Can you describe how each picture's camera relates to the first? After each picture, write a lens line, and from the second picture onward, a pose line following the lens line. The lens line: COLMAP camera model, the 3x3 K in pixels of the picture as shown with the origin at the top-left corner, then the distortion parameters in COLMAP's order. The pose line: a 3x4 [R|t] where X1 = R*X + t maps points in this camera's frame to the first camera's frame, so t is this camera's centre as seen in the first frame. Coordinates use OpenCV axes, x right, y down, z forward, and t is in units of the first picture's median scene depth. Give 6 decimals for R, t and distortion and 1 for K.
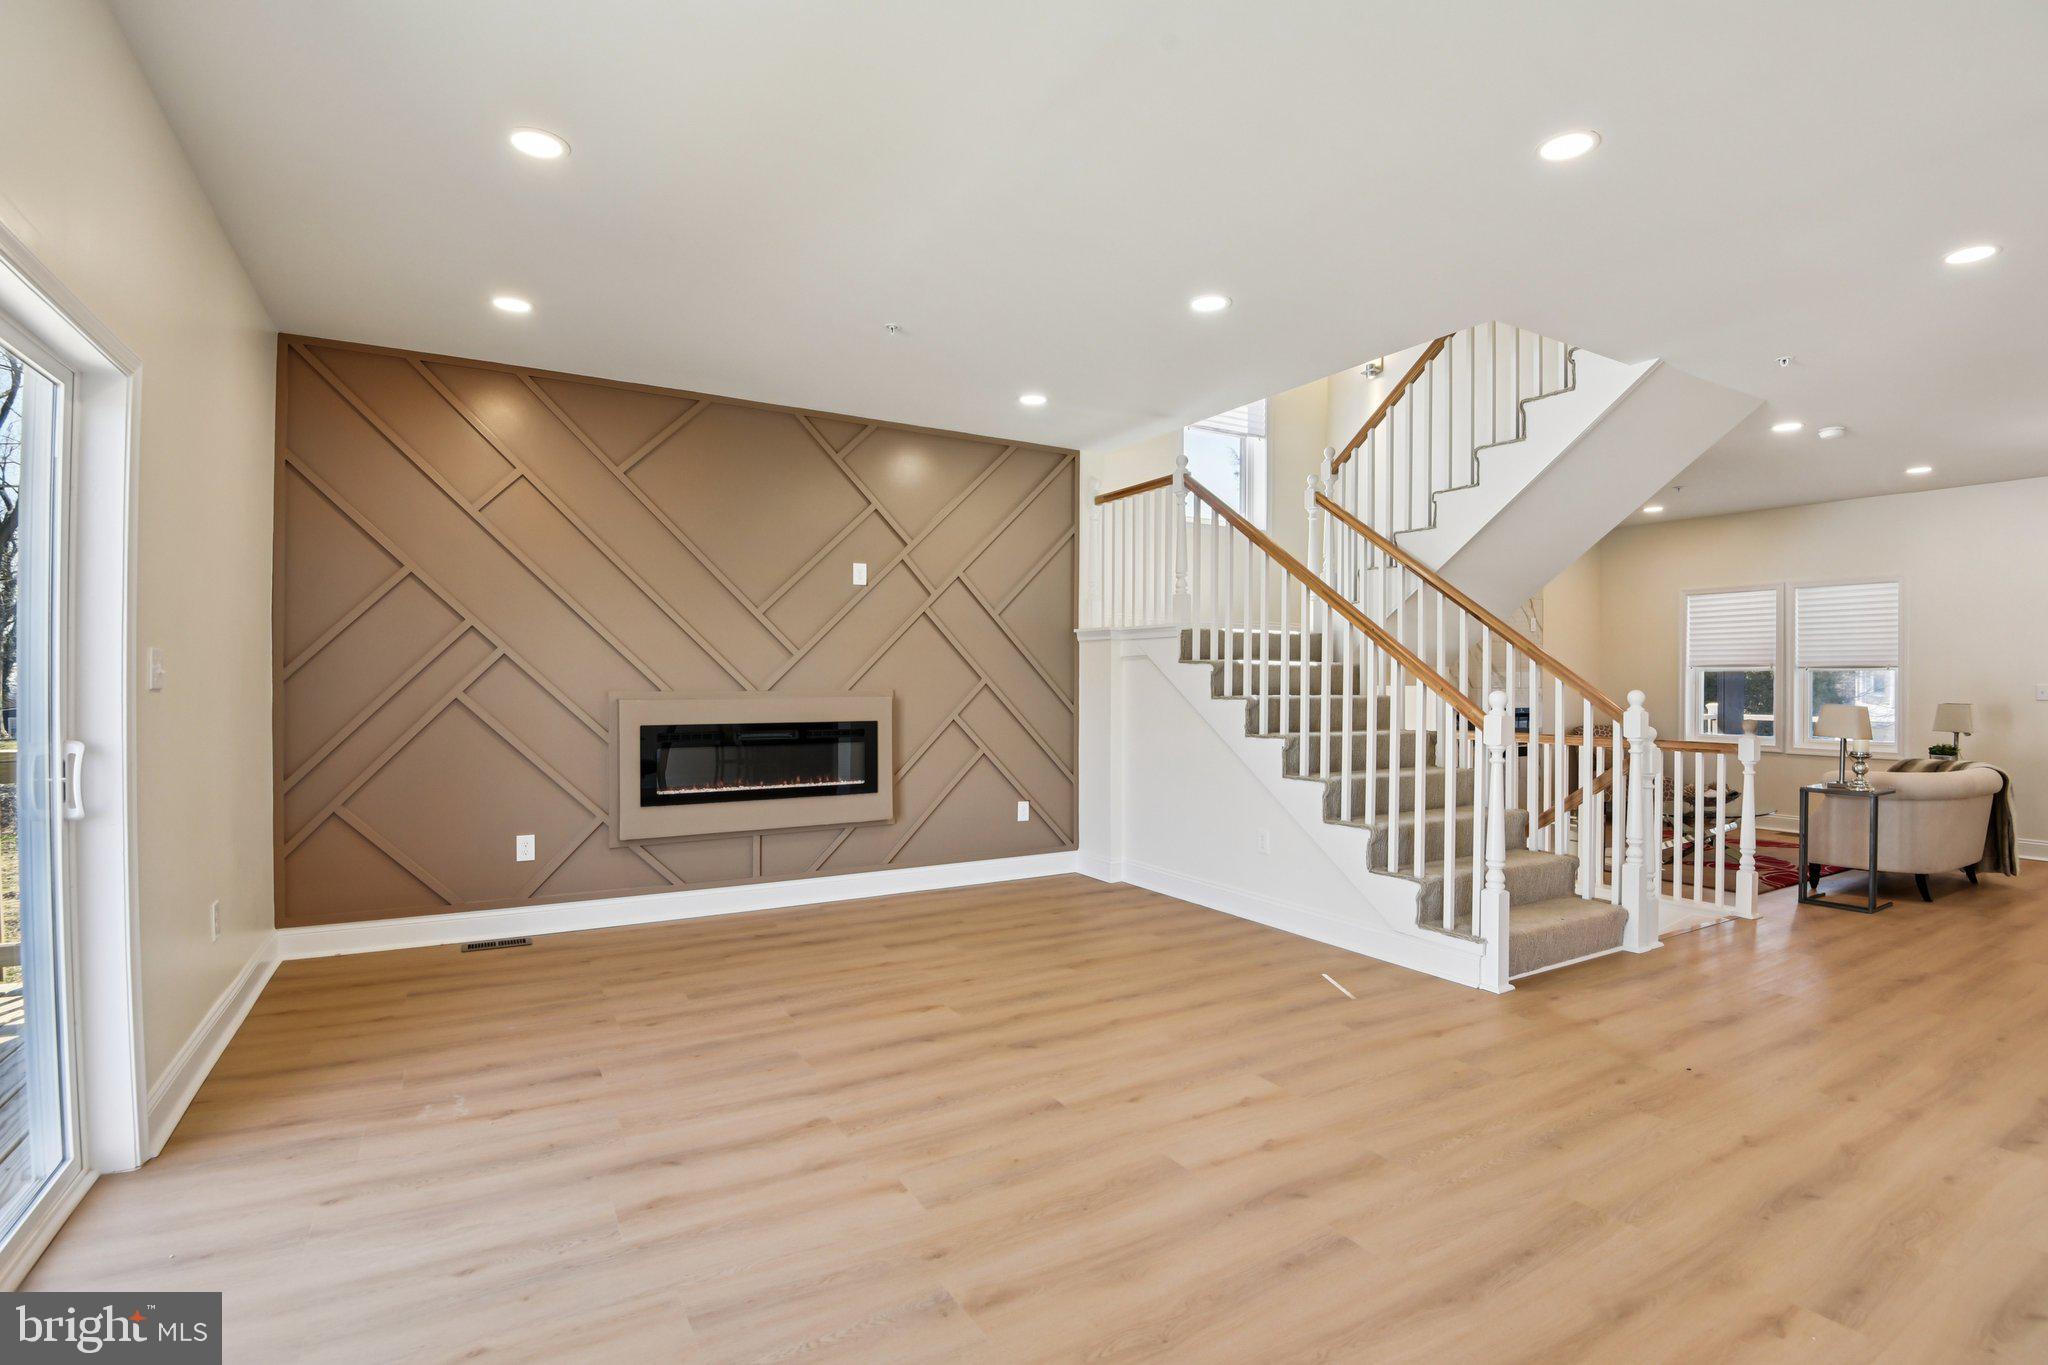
lens RADIAL K [[958.1, 0, 1013.3], [0, 958.1, 684.0], [0, 0, 1]] dist [-0.031353, -0.004176]
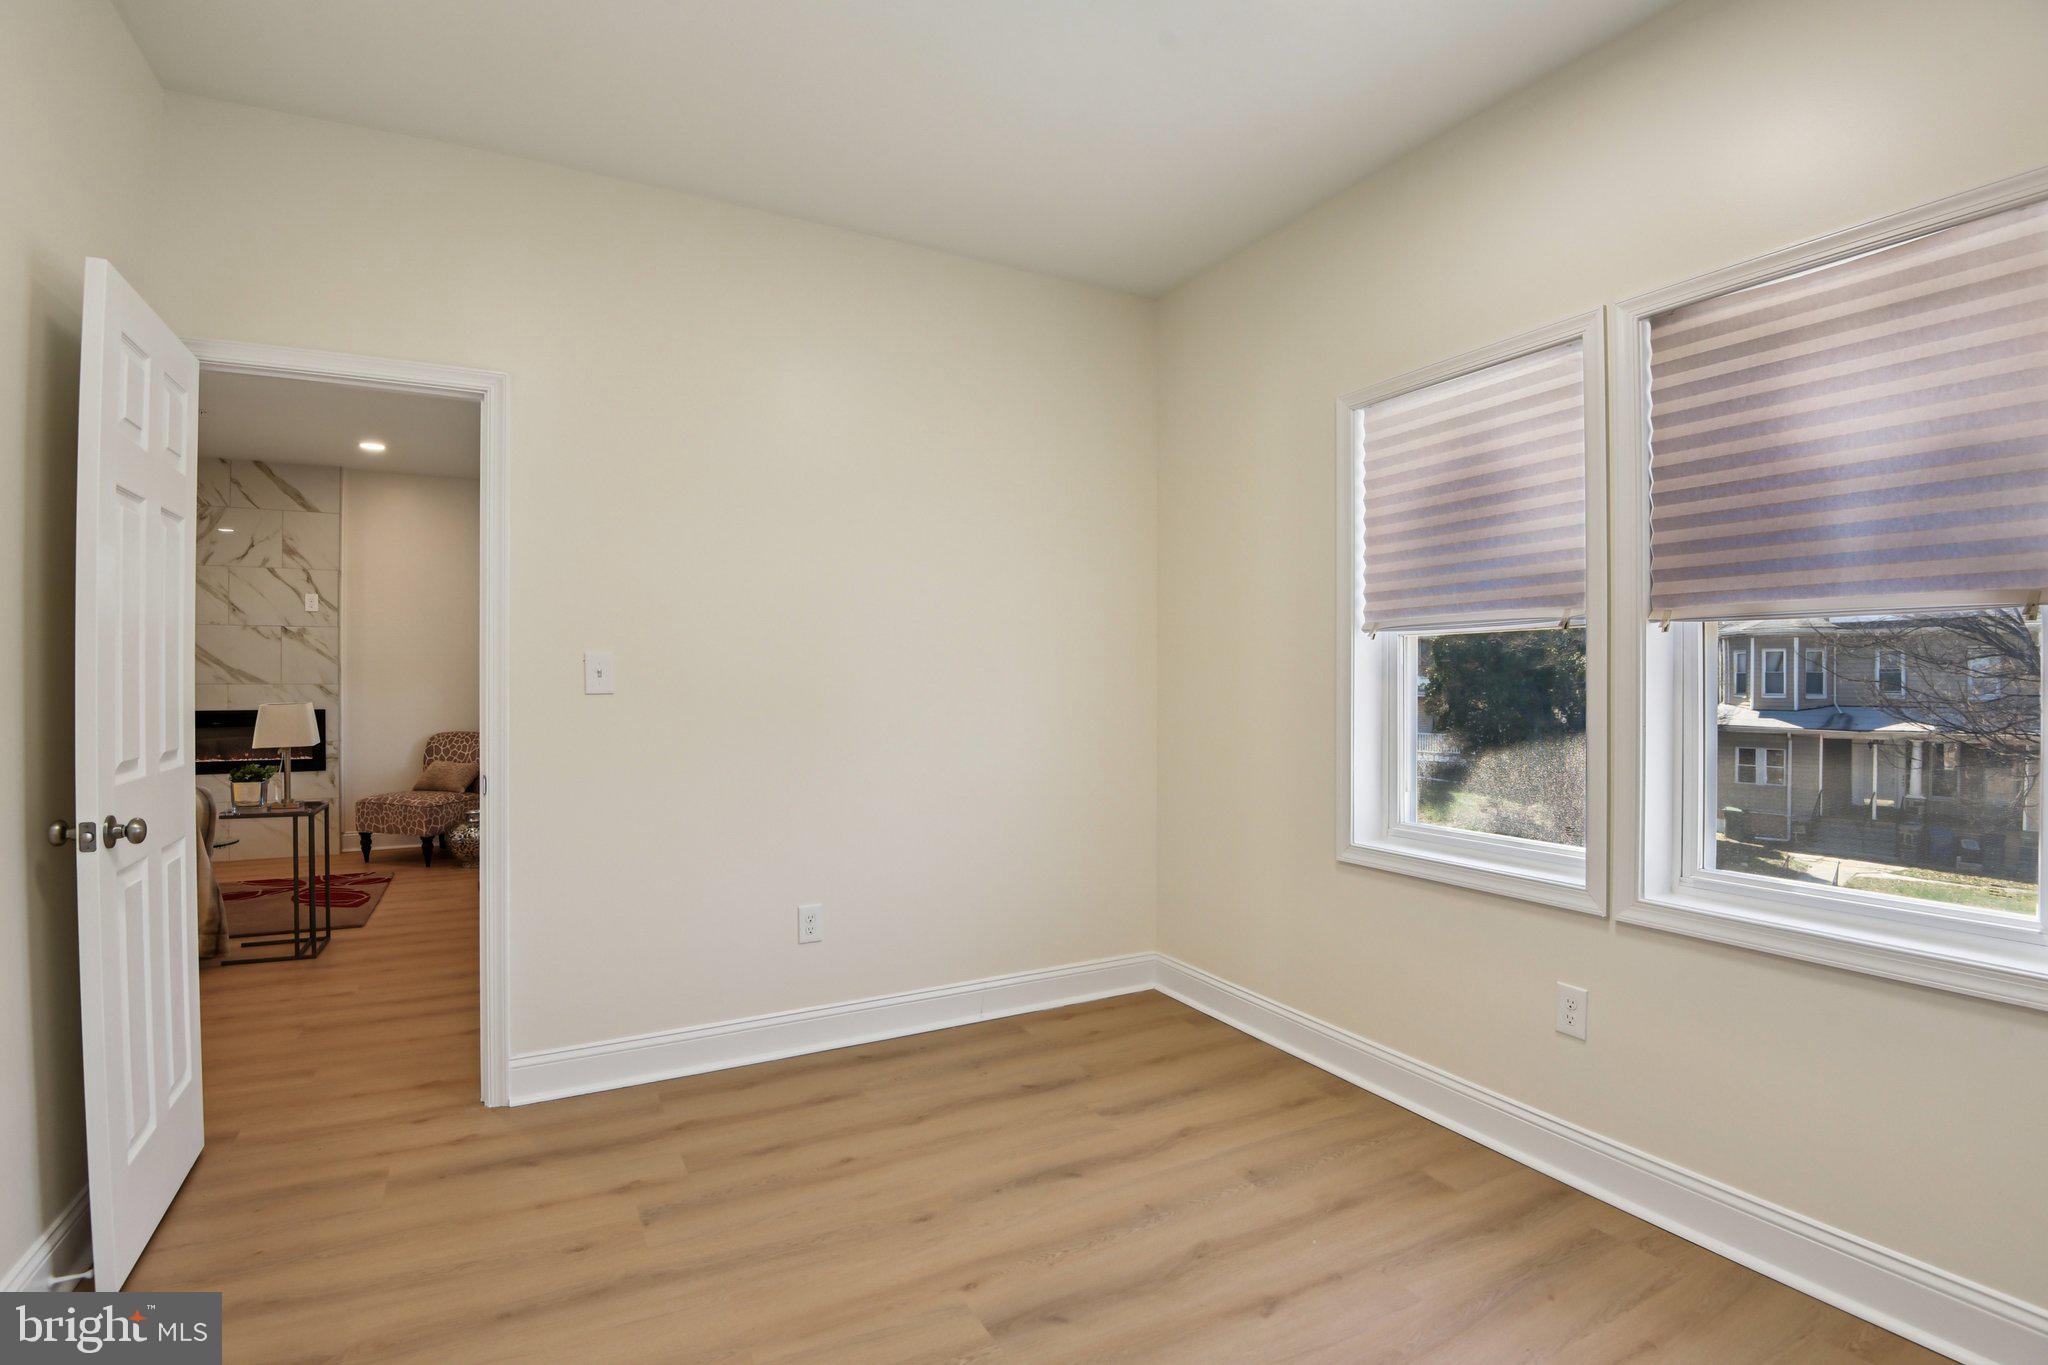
lens RADIAL K [[958.1, 0, 986.8], [0, 958.1, 688.2], [0, 0, 1]] dist [-0.031353, -0.004176]
pose [[0.998954, -0.004283, -0.045515, 1.707397], [0.004311, 0.999991, 0.000517, 0.013317], [0.045513, -0.000712, 0.998963, 0.394861]]
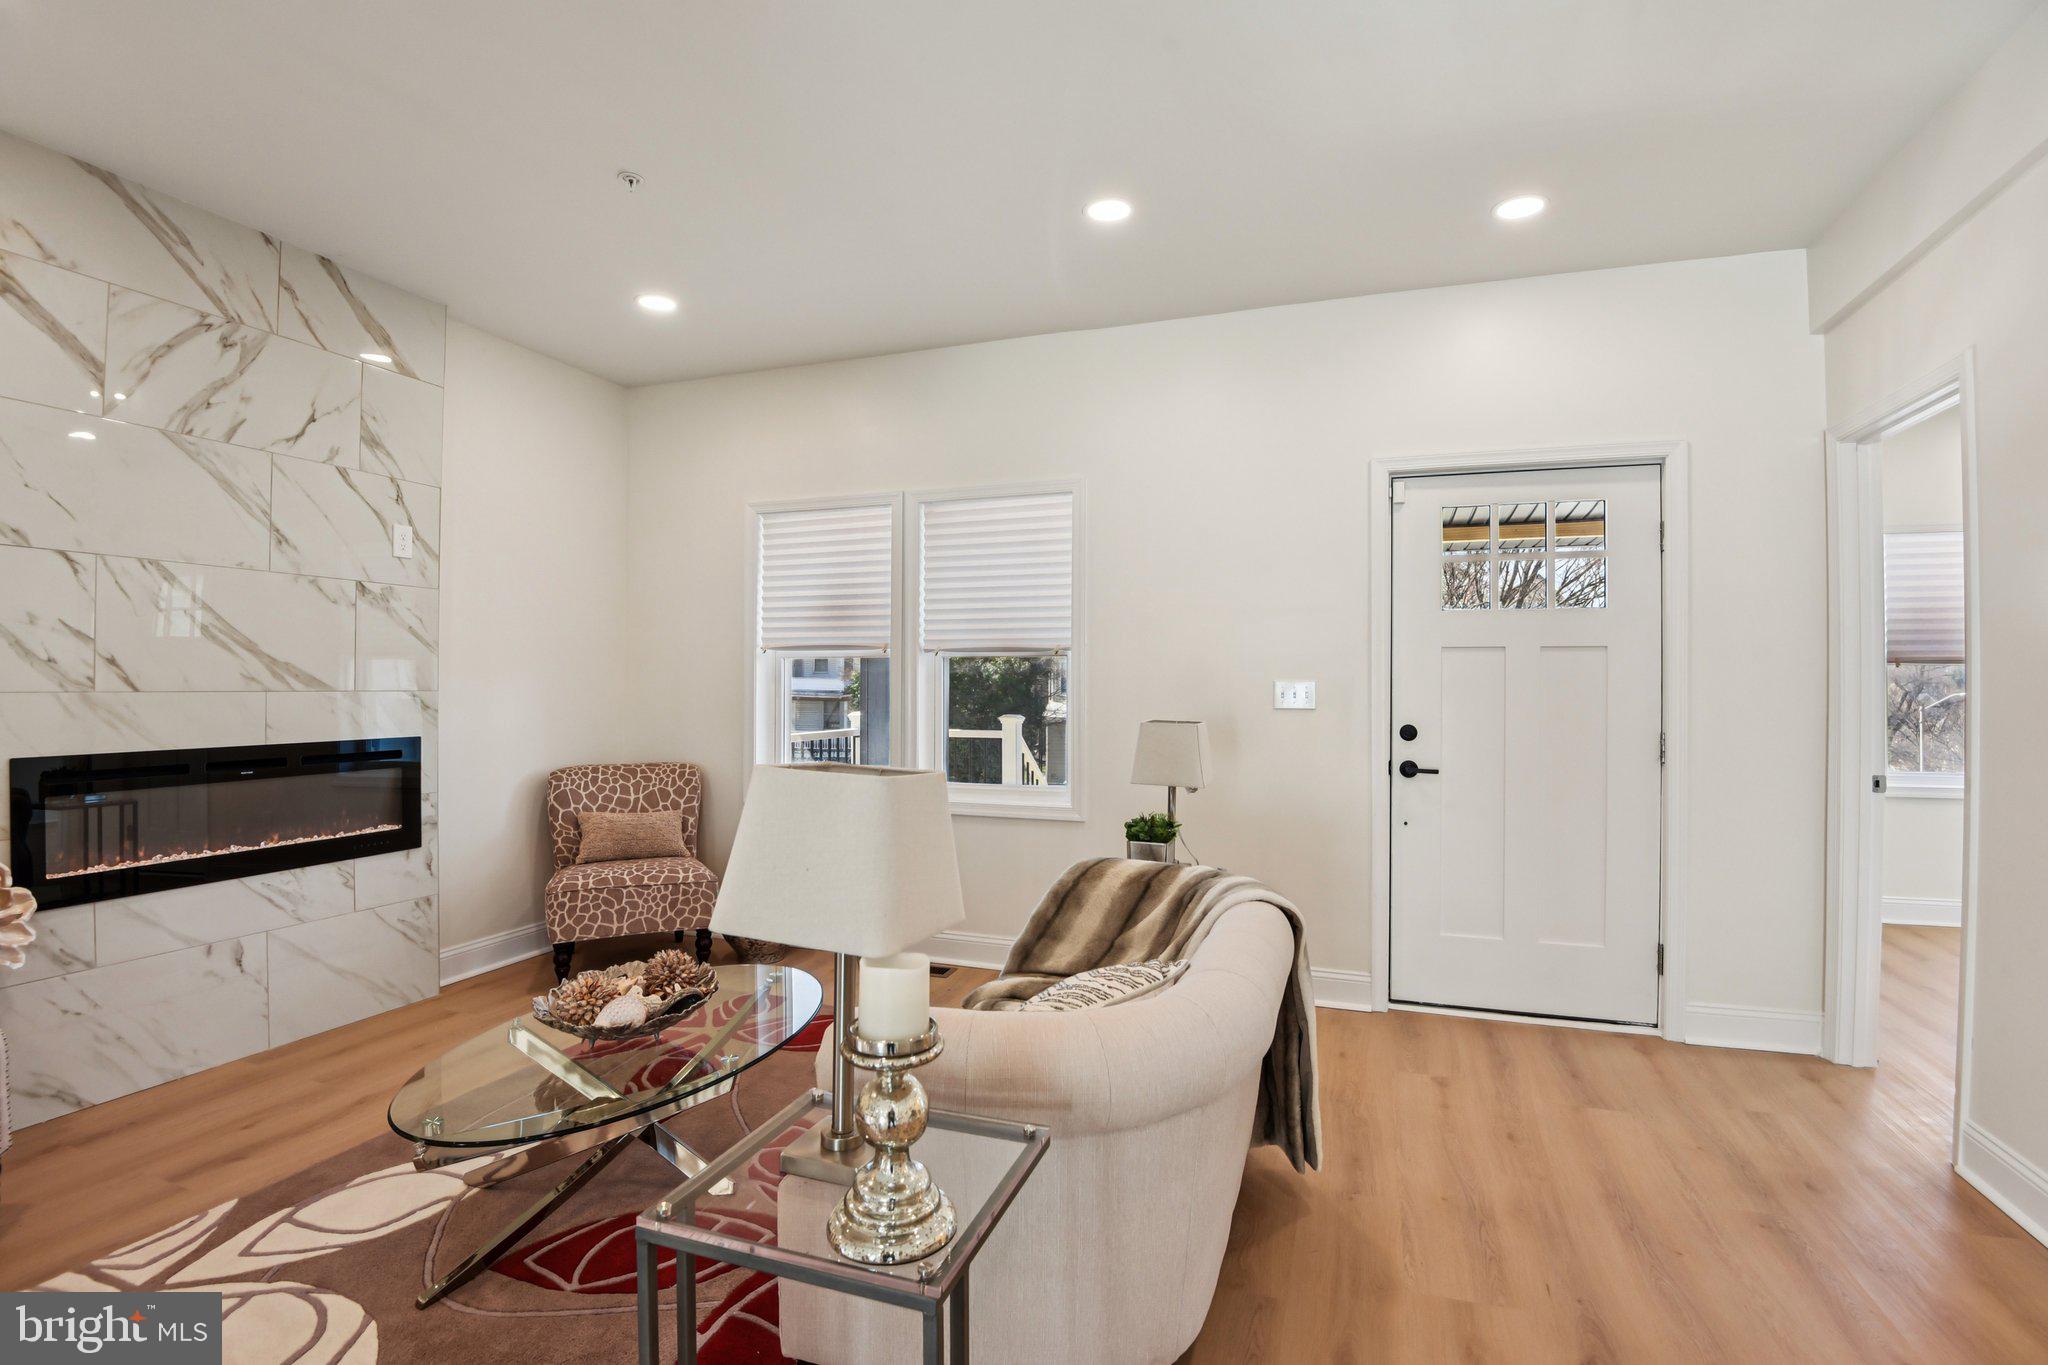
lens RADIAL K [[958.1, 0, 1015.2], [0, 958.1, 683.3], [0, 0, 1]] dist [-0.031353, -0.004176]
pose [[0.767934, -0.001563, 0.640527, 0.737930], [0.005370, 0.999978, -0.003999, 0.005166], [-0.640506, 0.006511, 0.767925, 0.765161]]
